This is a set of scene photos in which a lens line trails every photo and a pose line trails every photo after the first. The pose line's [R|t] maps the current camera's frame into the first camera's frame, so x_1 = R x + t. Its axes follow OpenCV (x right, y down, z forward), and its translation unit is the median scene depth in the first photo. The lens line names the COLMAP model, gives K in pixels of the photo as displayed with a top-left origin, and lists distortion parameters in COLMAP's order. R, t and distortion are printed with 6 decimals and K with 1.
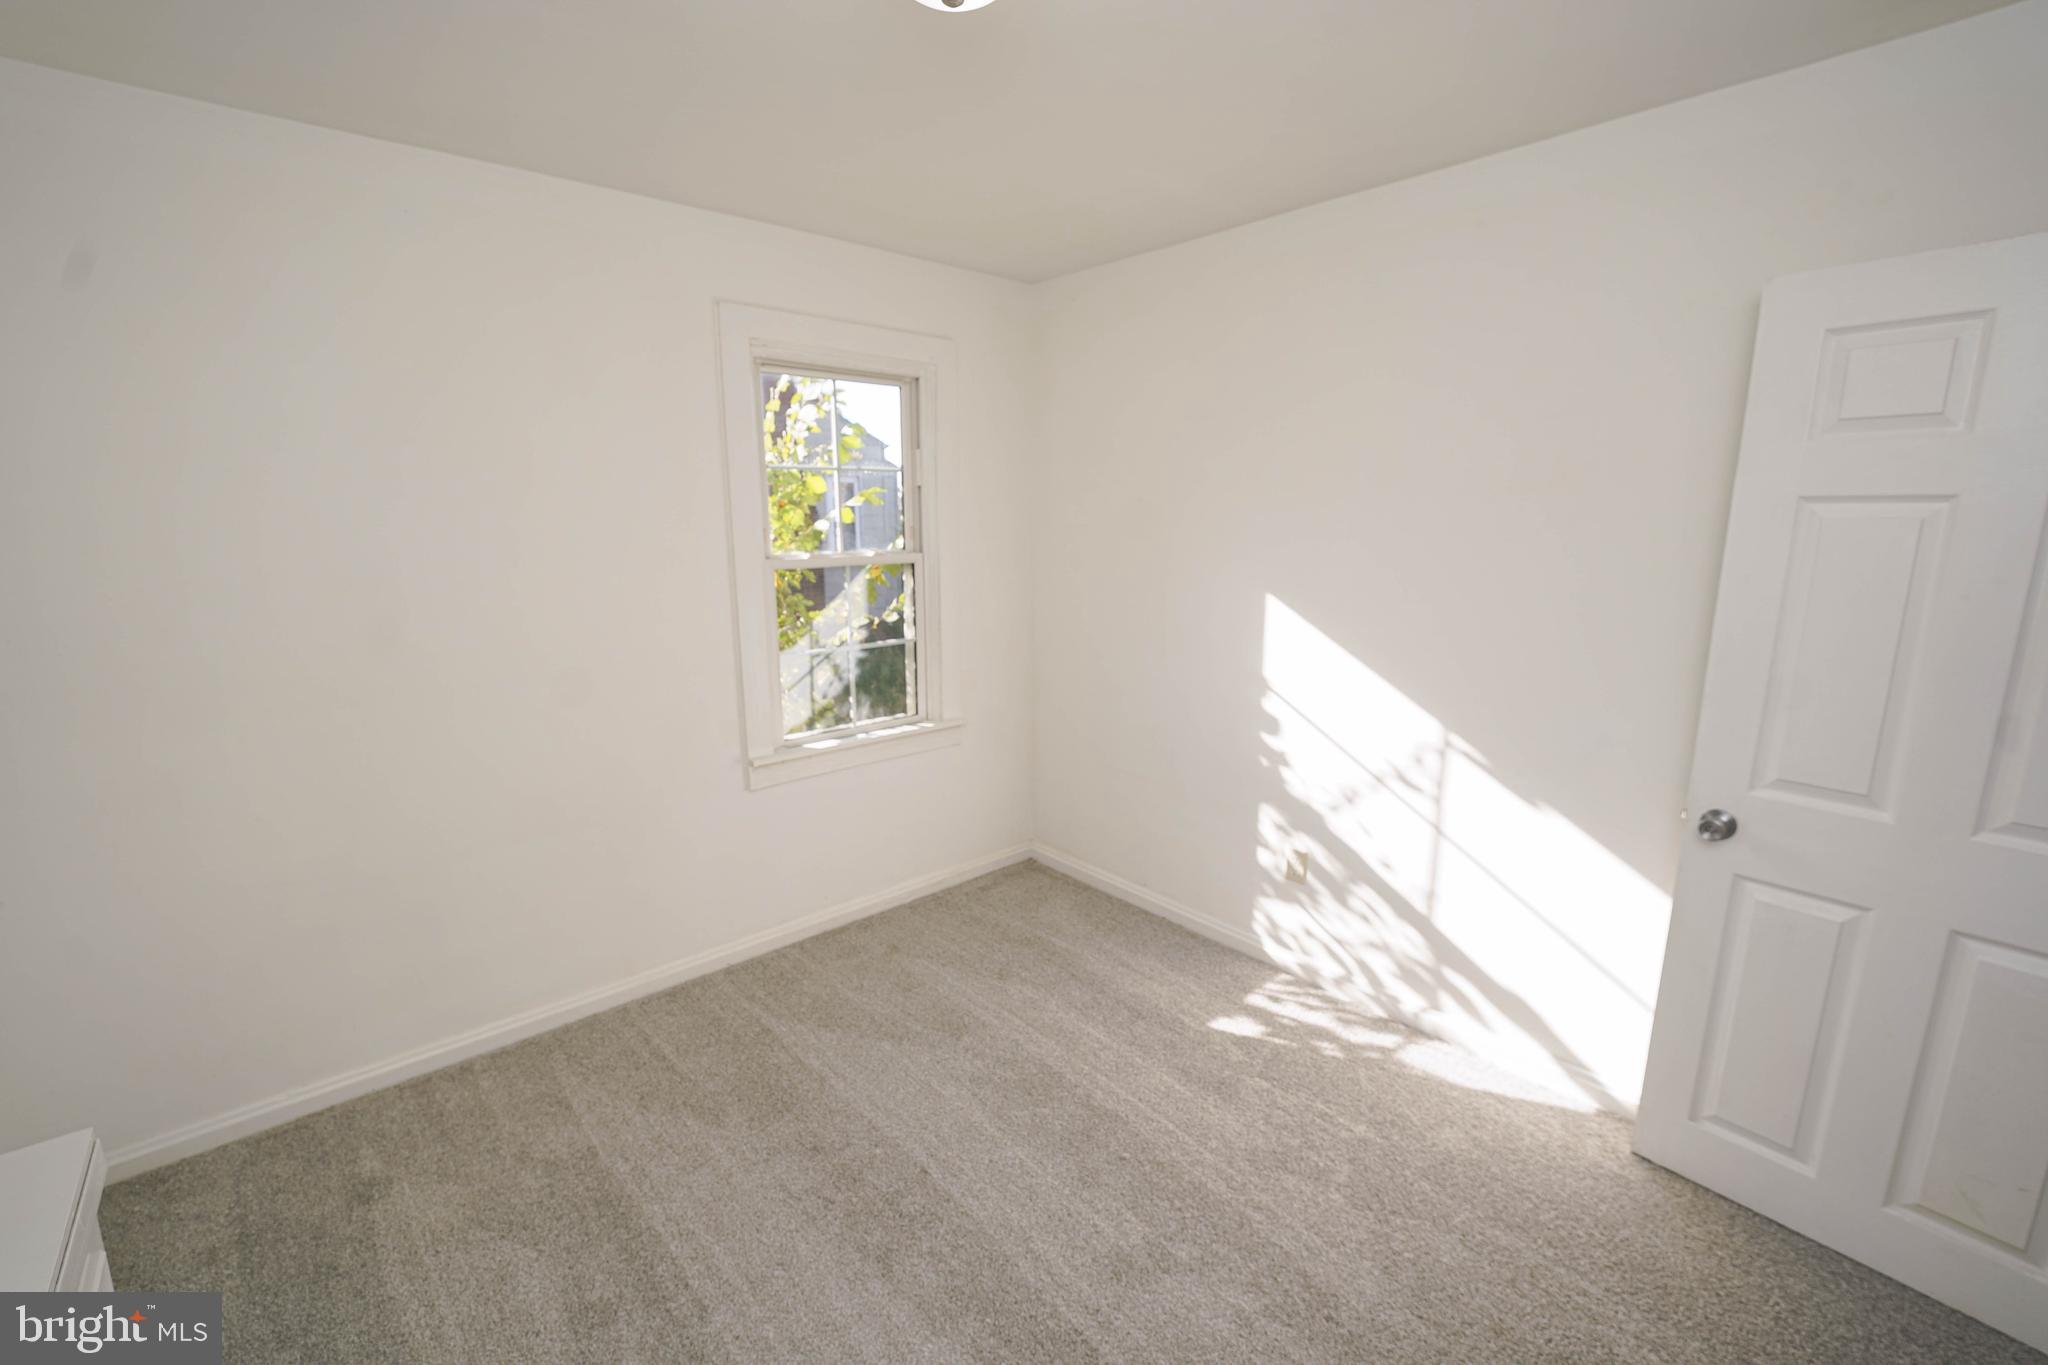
lens RADIAL K [[861.6, 0, 1018.0], [0, 861.6, 694.0], [0, 0, 1]] dist [-0.026777, 0.001081]
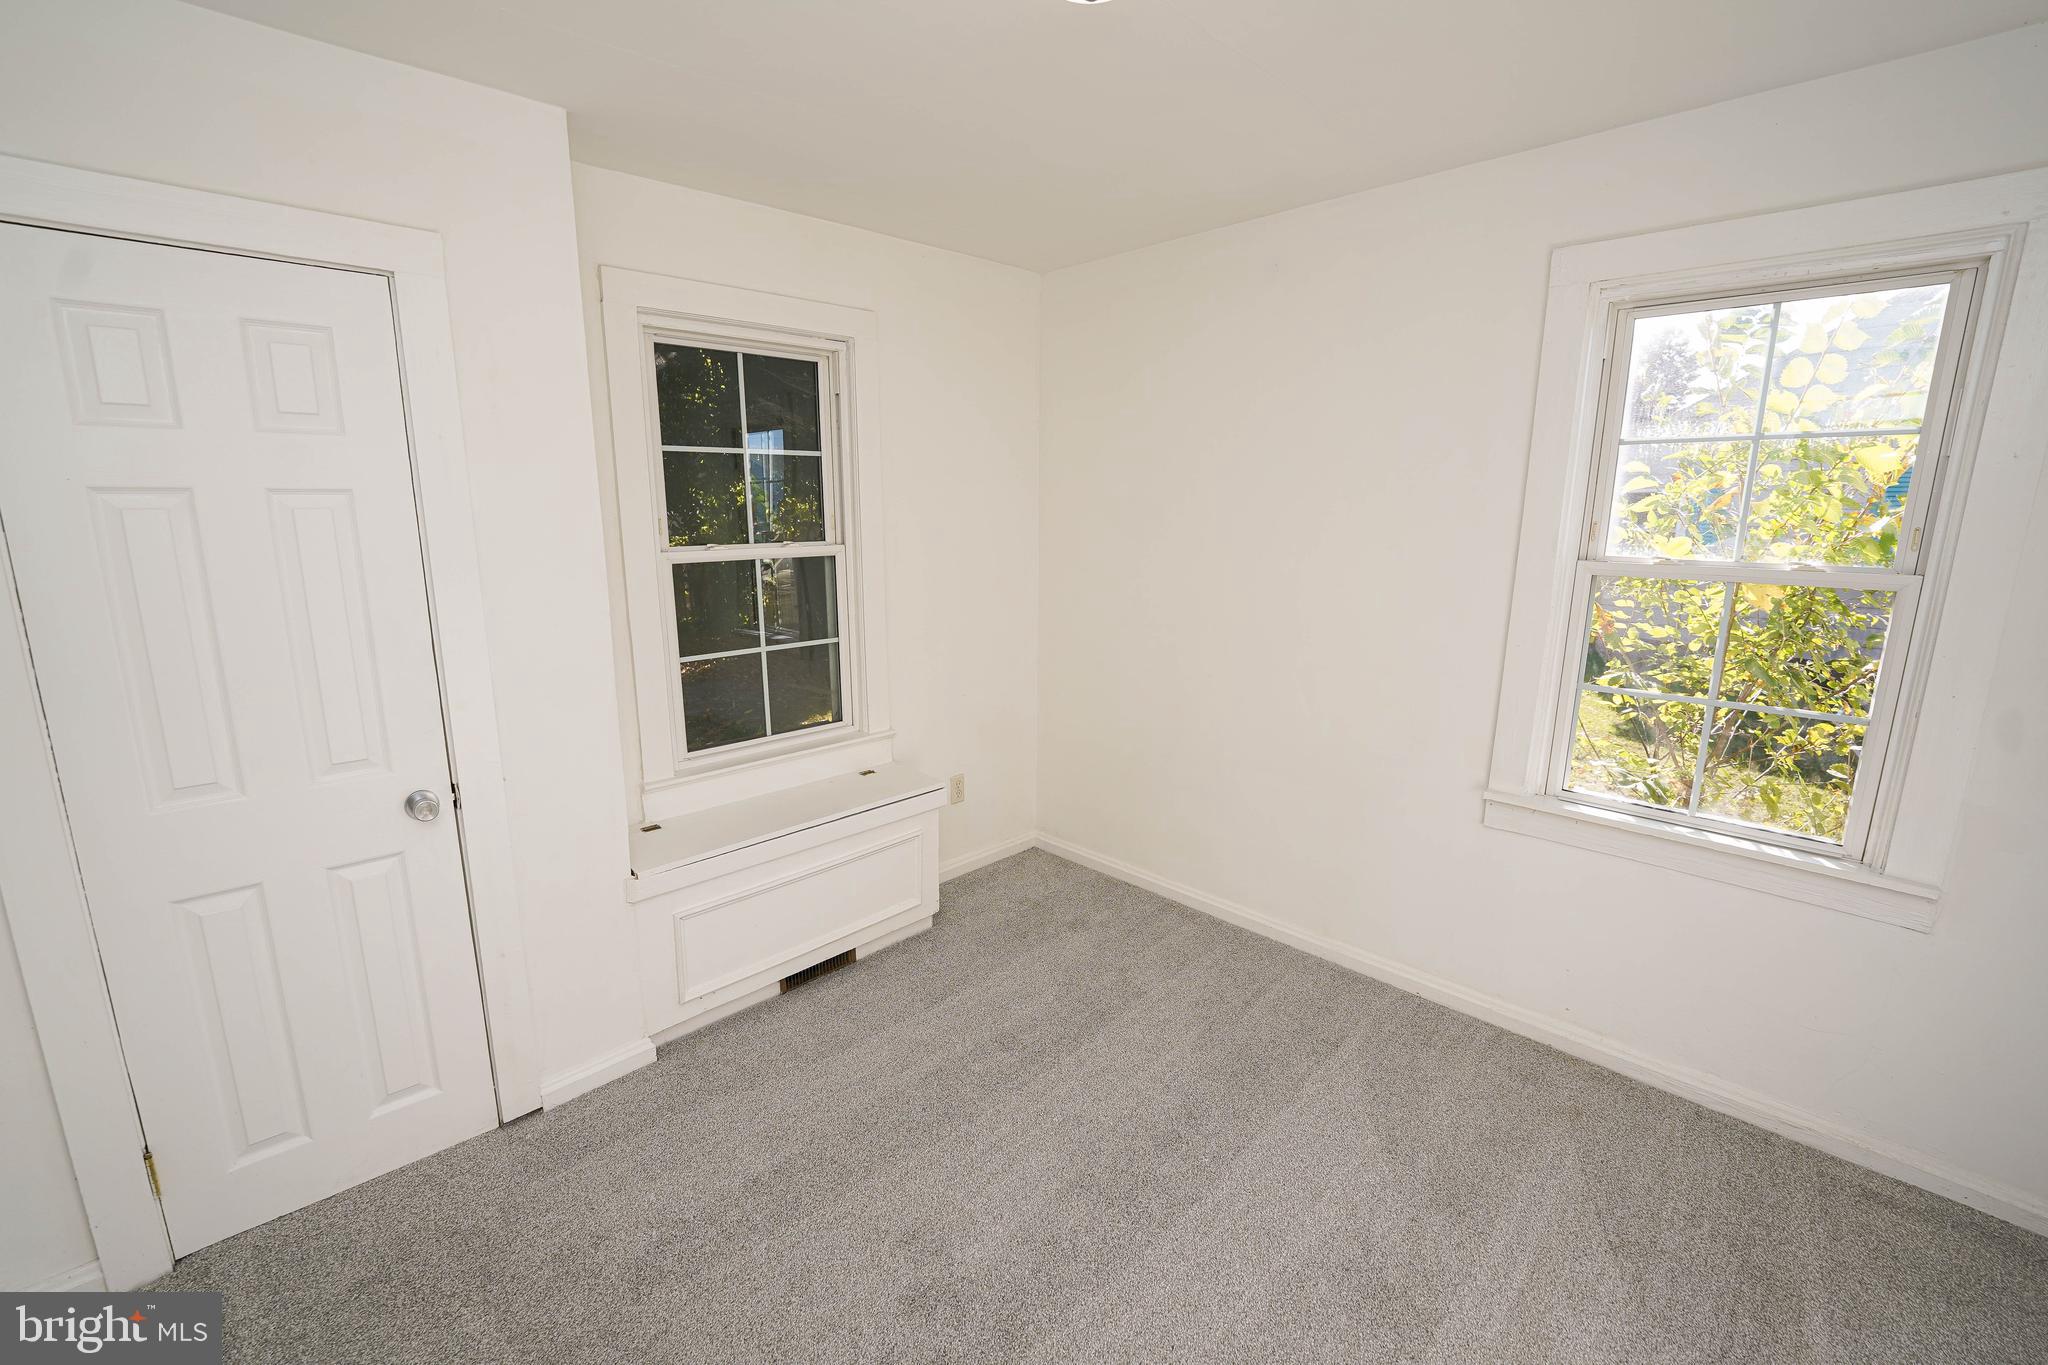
lens RADIAL K [[861.6, 0, 1003.4], [0, 861.6, 691.7], [0, 0, 1]] dist [-0.026777, 0.001081]
pose [[-0.001083, 0.206286, -0.978491, 0.532143], [-0.190552, 0.960520, 0.202709, -0.106524], [0.981677, 0.186673, 0.038268, 0.492184]]
